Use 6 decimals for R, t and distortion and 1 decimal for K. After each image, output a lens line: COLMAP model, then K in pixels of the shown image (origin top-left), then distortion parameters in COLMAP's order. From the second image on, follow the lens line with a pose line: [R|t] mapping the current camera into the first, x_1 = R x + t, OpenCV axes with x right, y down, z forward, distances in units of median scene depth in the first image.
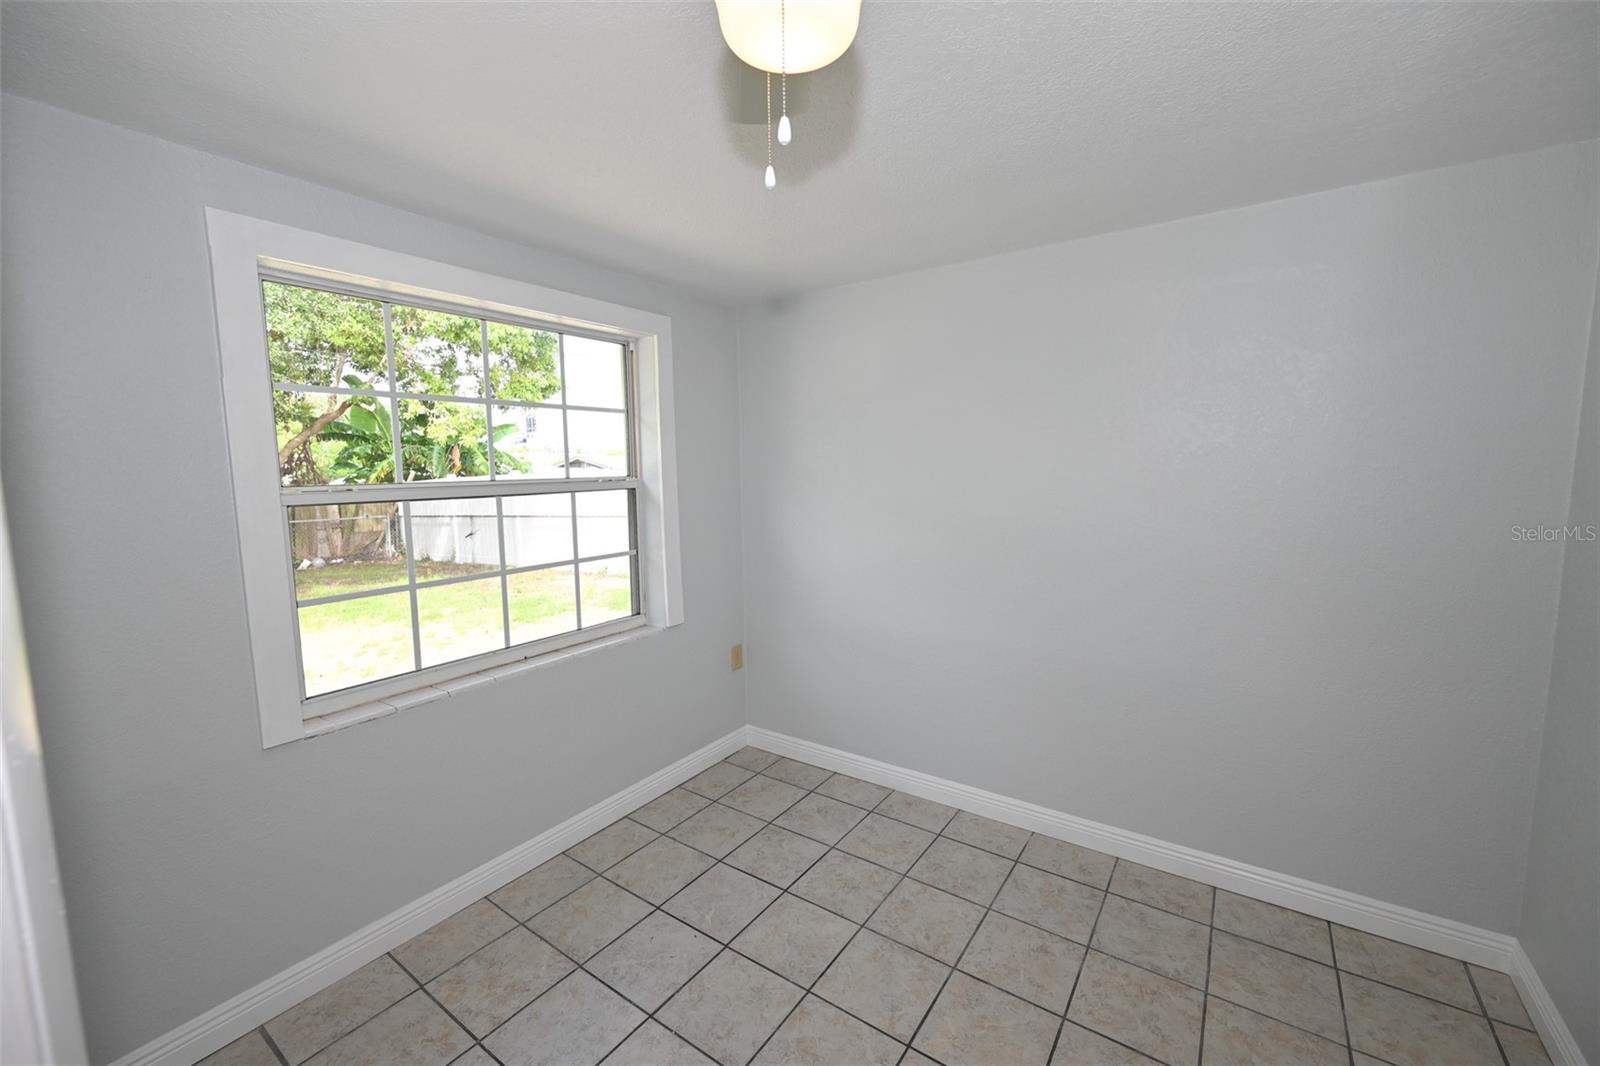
lens RADIAL K [[662.6, 0, 791.9], [0, 662.6, 525.4], [0, 0, 1]] dist [-0.000280, -0.000280]
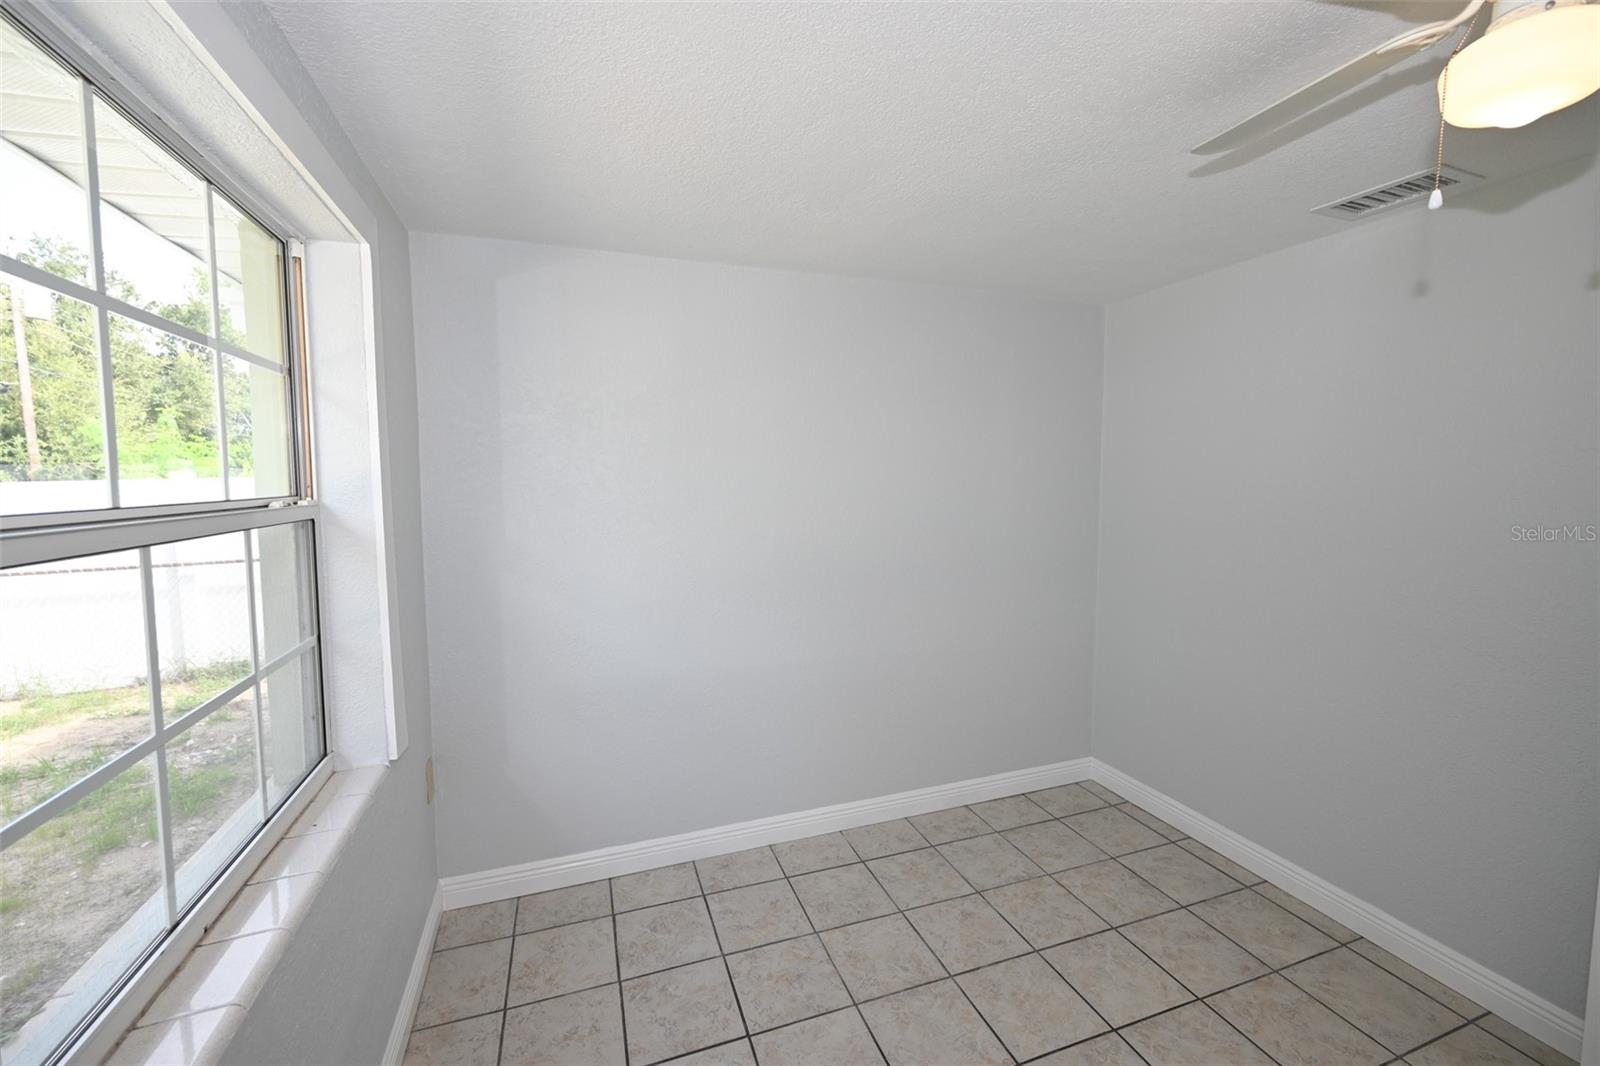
lens RADIAL K [[662.6, 0, 791.9], [0, 662.6, 525.4], [0, 0, 1]] dist [-0.000280, -0.000280]
pose [[0.562029, -0.042819, 0.826008, -0.552889], [0.072349, 0.997376, 0.002475, -0.029237], [-0.823947, 0.058370, 0.563652, 0.469835]]
